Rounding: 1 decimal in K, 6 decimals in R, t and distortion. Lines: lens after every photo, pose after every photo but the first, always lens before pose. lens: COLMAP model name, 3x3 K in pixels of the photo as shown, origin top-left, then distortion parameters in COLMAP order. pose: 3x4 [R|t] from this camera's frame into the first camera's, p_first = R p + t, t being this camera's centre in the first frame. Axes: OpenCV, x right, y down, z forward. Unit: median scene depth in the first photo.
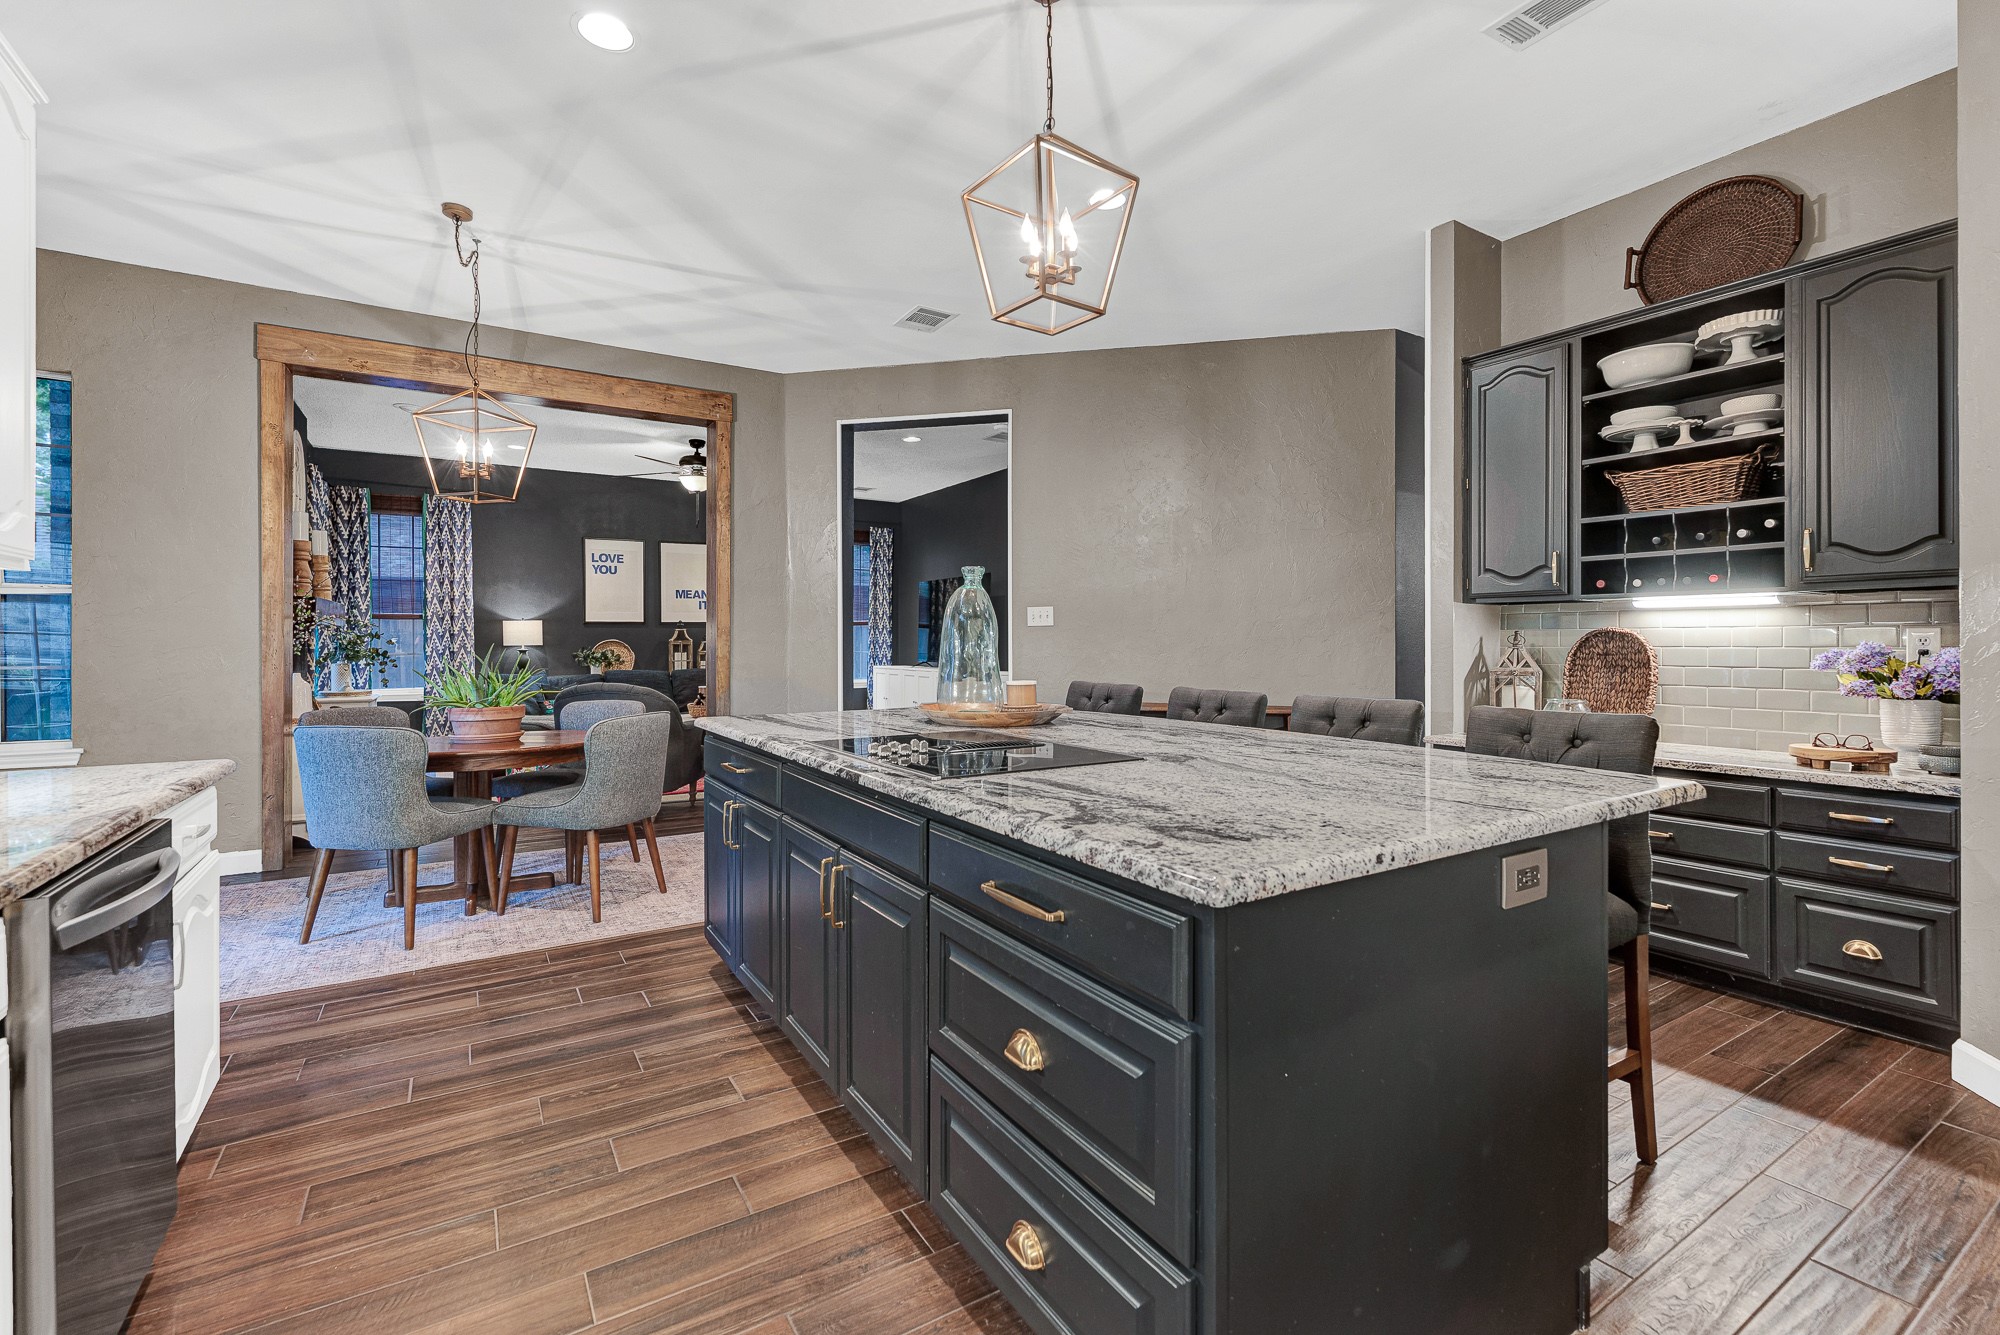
lens RADIAL K [[881.2, 0, 998.8], [0, 881.2, 645.1], [0, 0, 1]] dist [-0.002687, 0.000563]
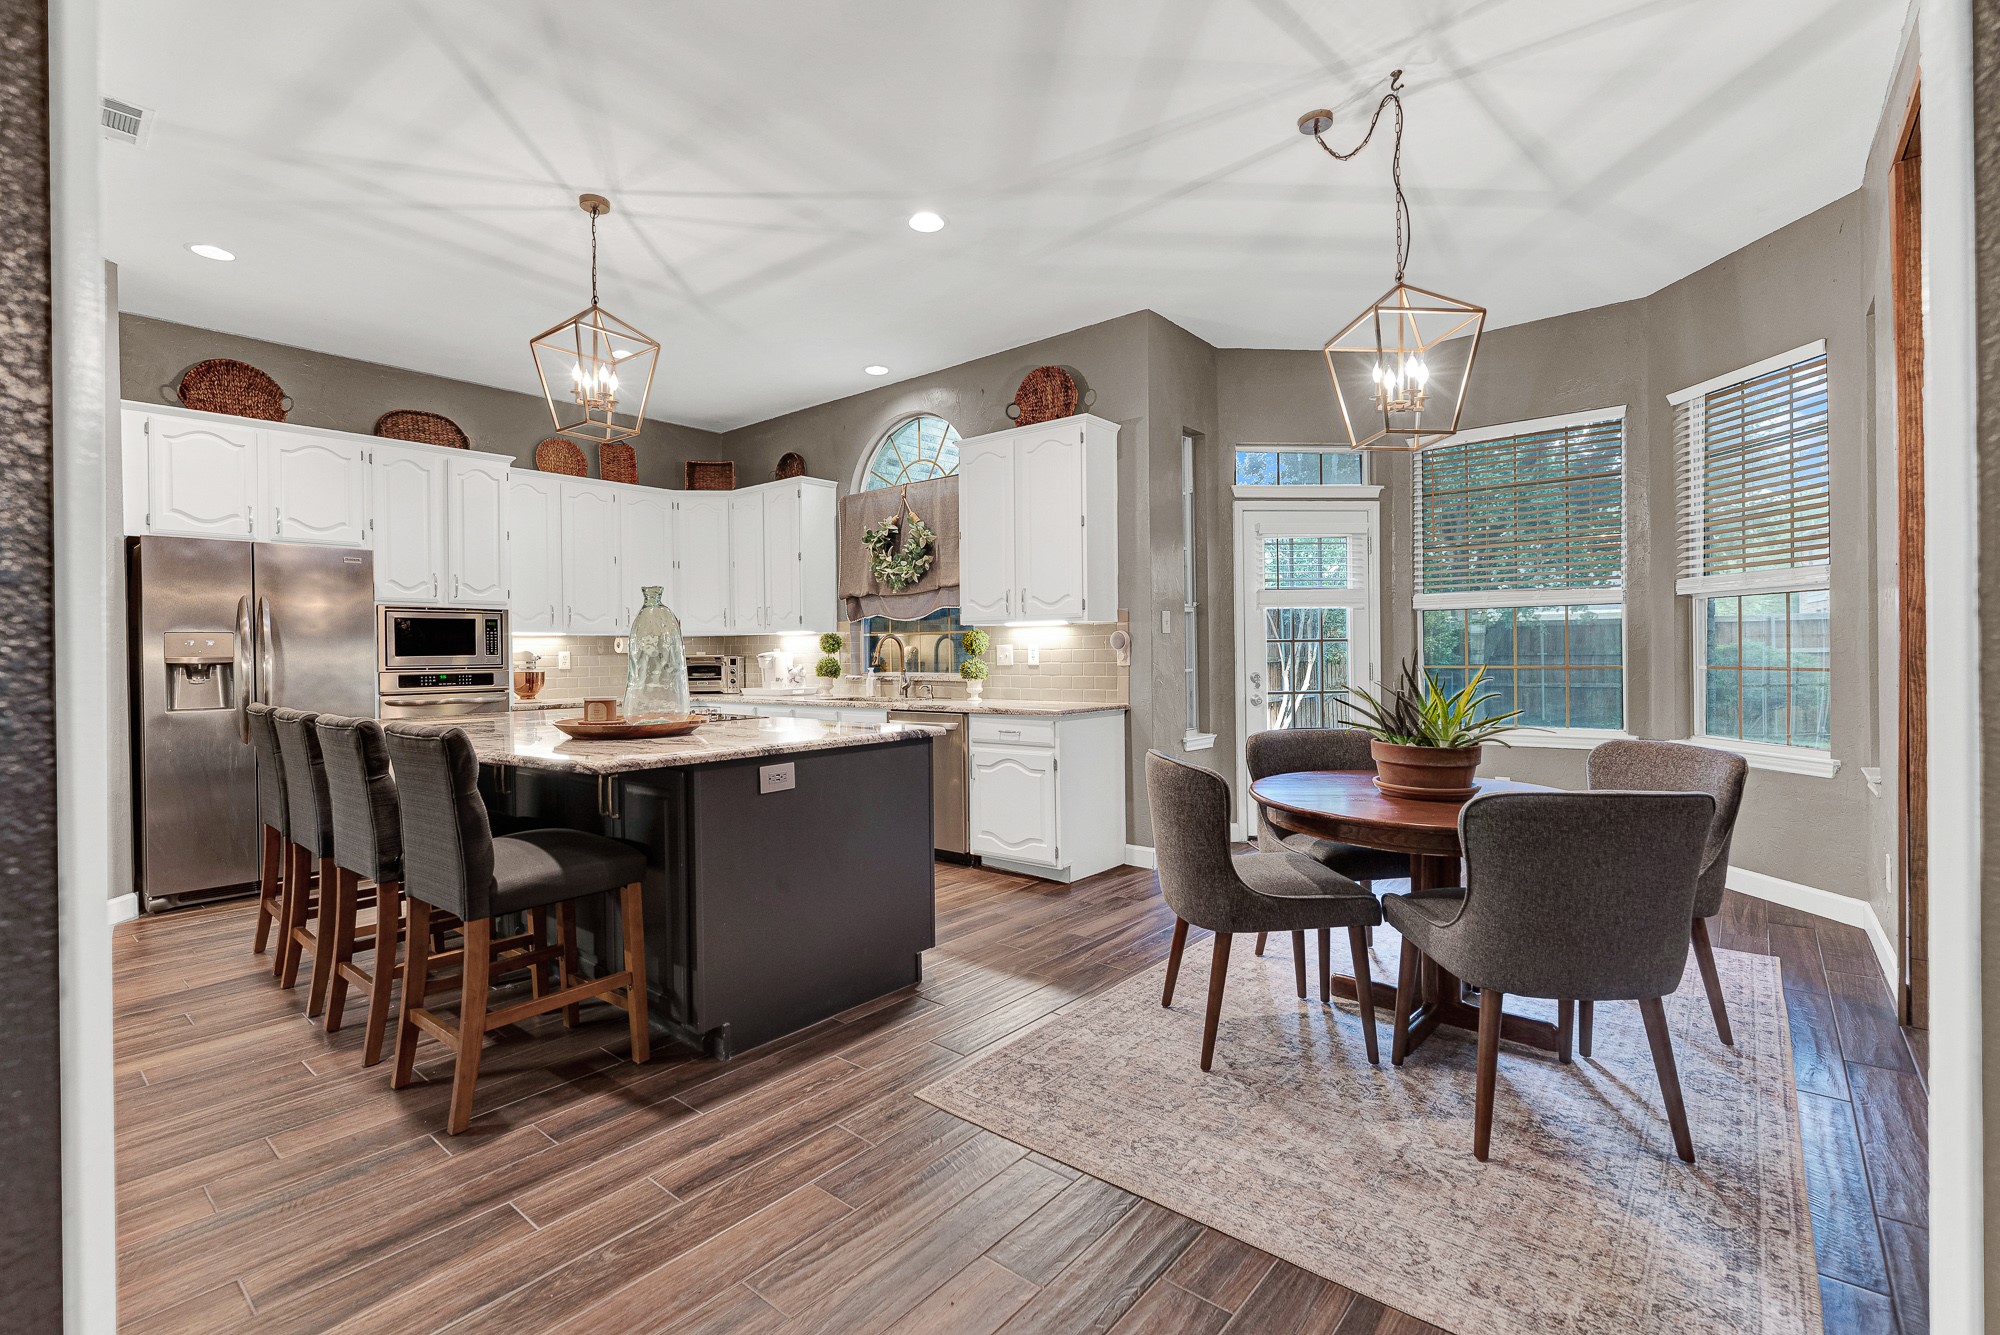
lens RADIAL K [[881.2, 0, 1000.2], [0, 881.2, 659.9], [0, 0, 1]] dist [-0.002687, 0.000563]
pose [[-0.947833, 0.013457, -0.318482, -0.060233], [0.011090, 0.999896, 0.009246, -0.001973], [0.318574, 0.005232, -0.947884, 1.468986]]
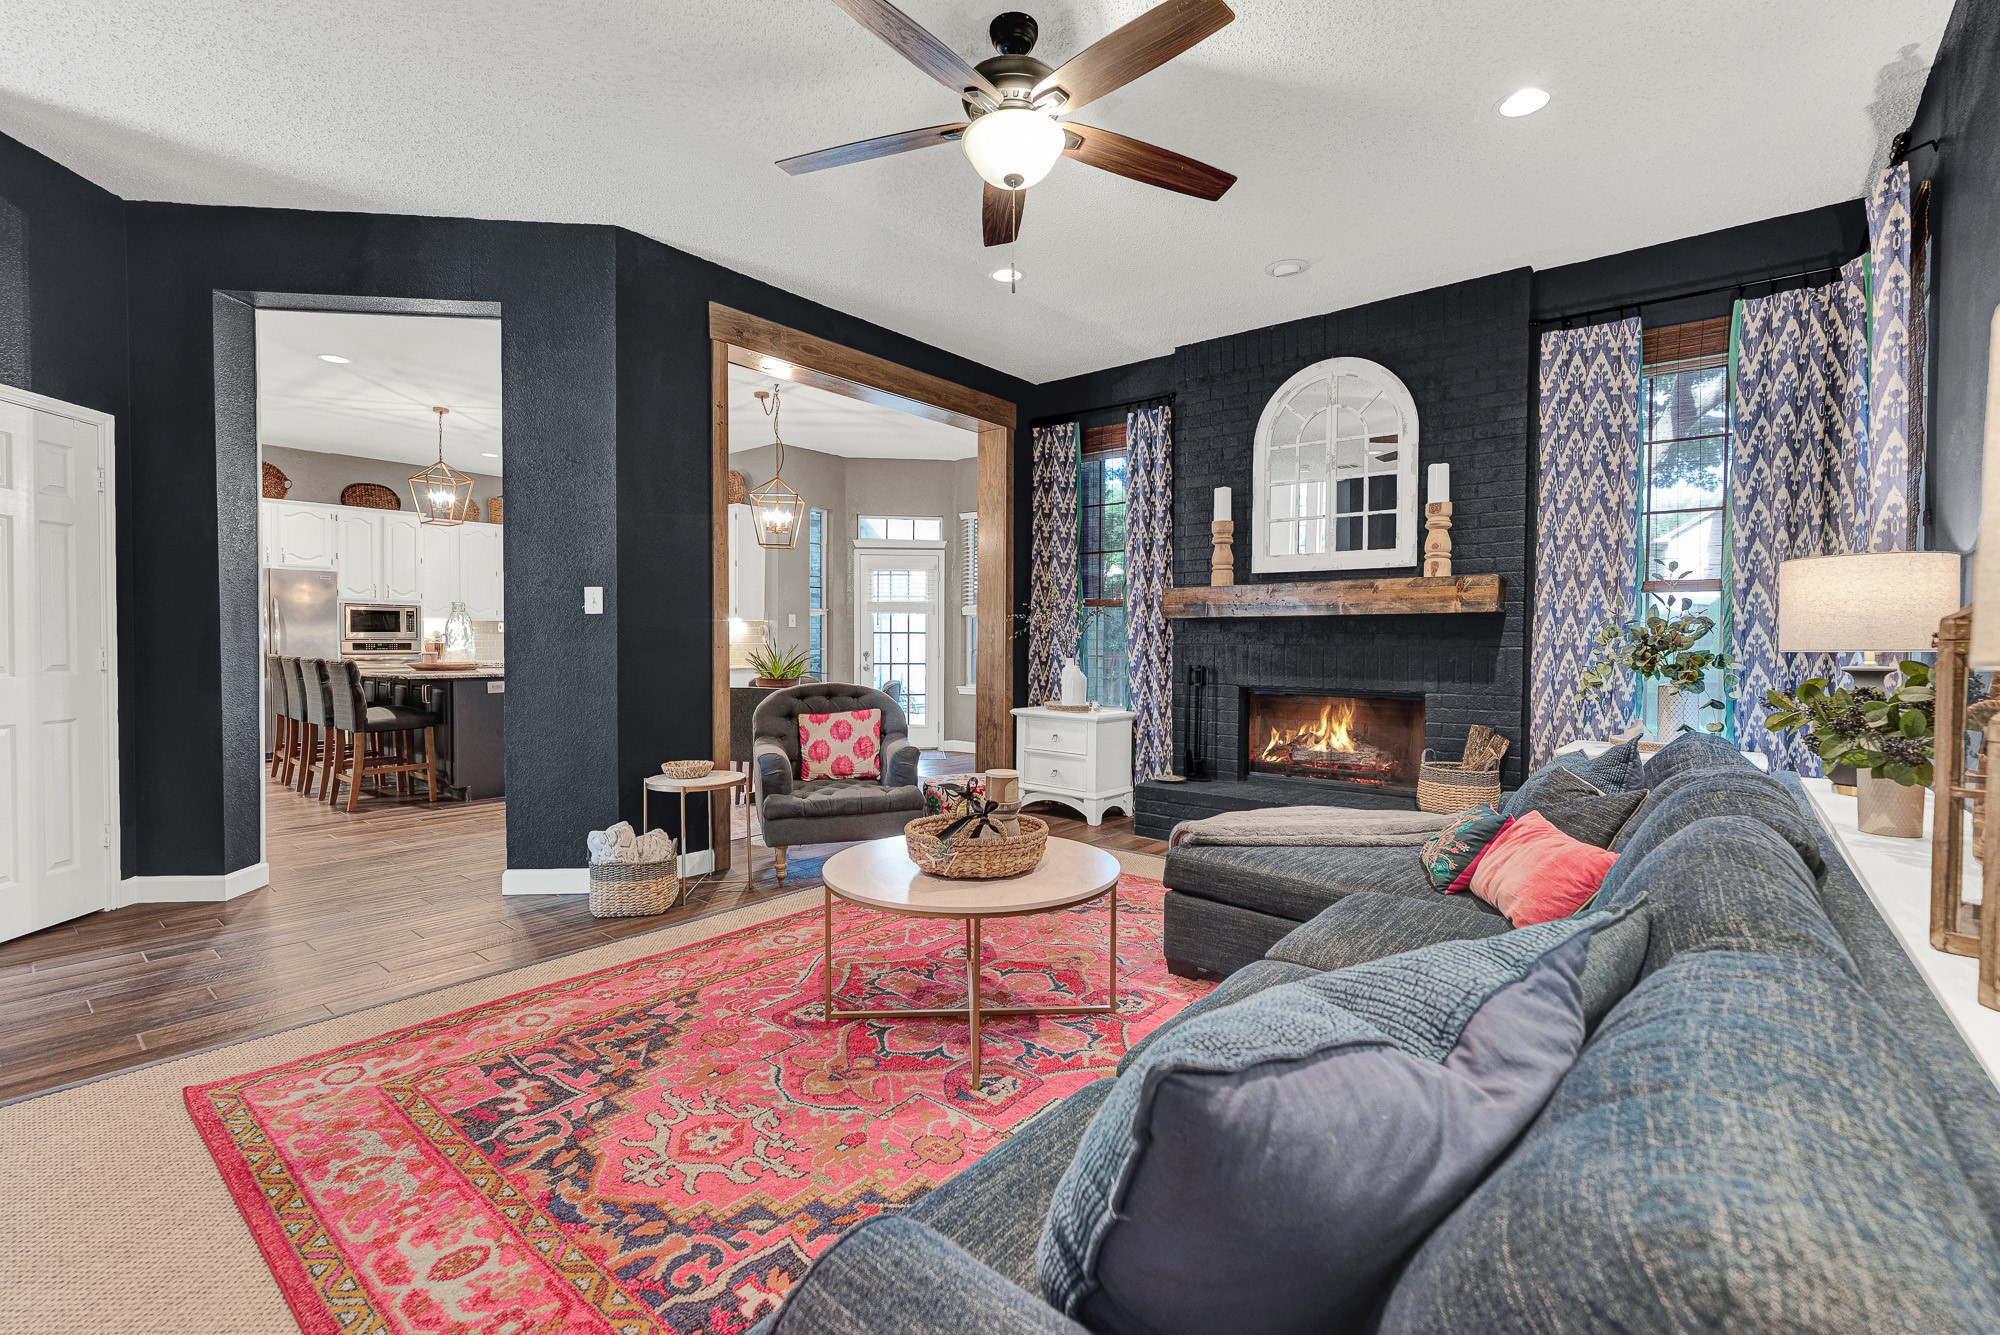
lens RADIAL K [[881.2, 0, 1002.9], [0, 881.2, 653.3], [0, 0, 1]] dist [-0.002687, 0.000563]
pose [[-0.946490, -0.000372, -0.322732, -0.434789], [-0.006858, 0.999797, 0.018960, -0.004740], [0.322659, 0.020159, -0.946300, 2.493313]]
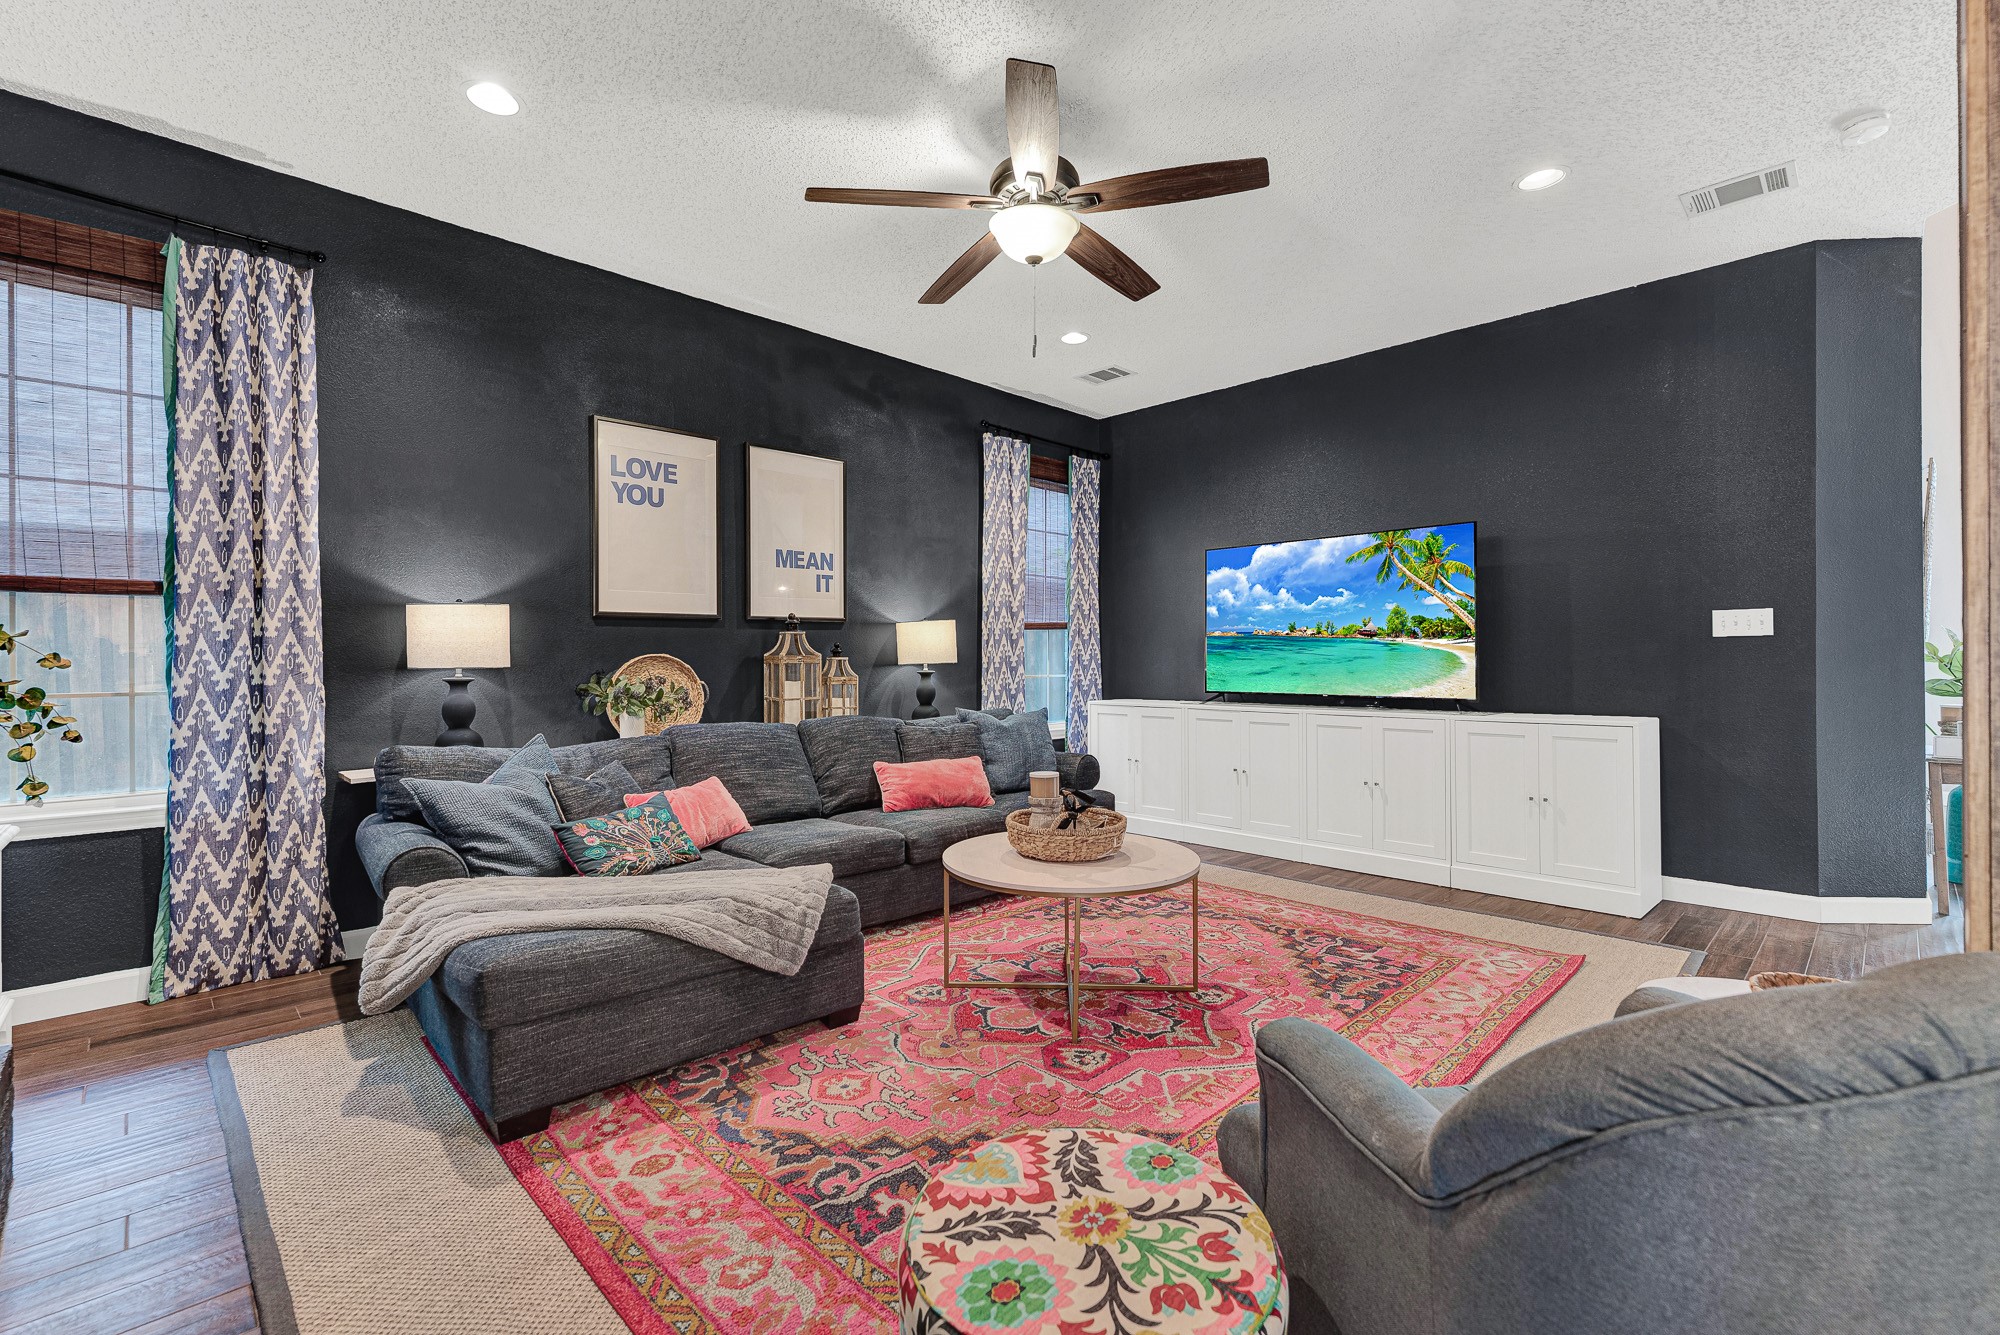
lens RADIAL K [[881.2, 0, 1000.6], [0, 881.2, 661.6], [0, 0, 1]] dist [-0.002687, 0.000563]
pose [[0.975538, -0.004565, 0.219784, -0.832087], [0.004901, 0.999988, -0.000986, -0.001721], [-0.219776, 0.002040, 0.975548, 1.196942]]
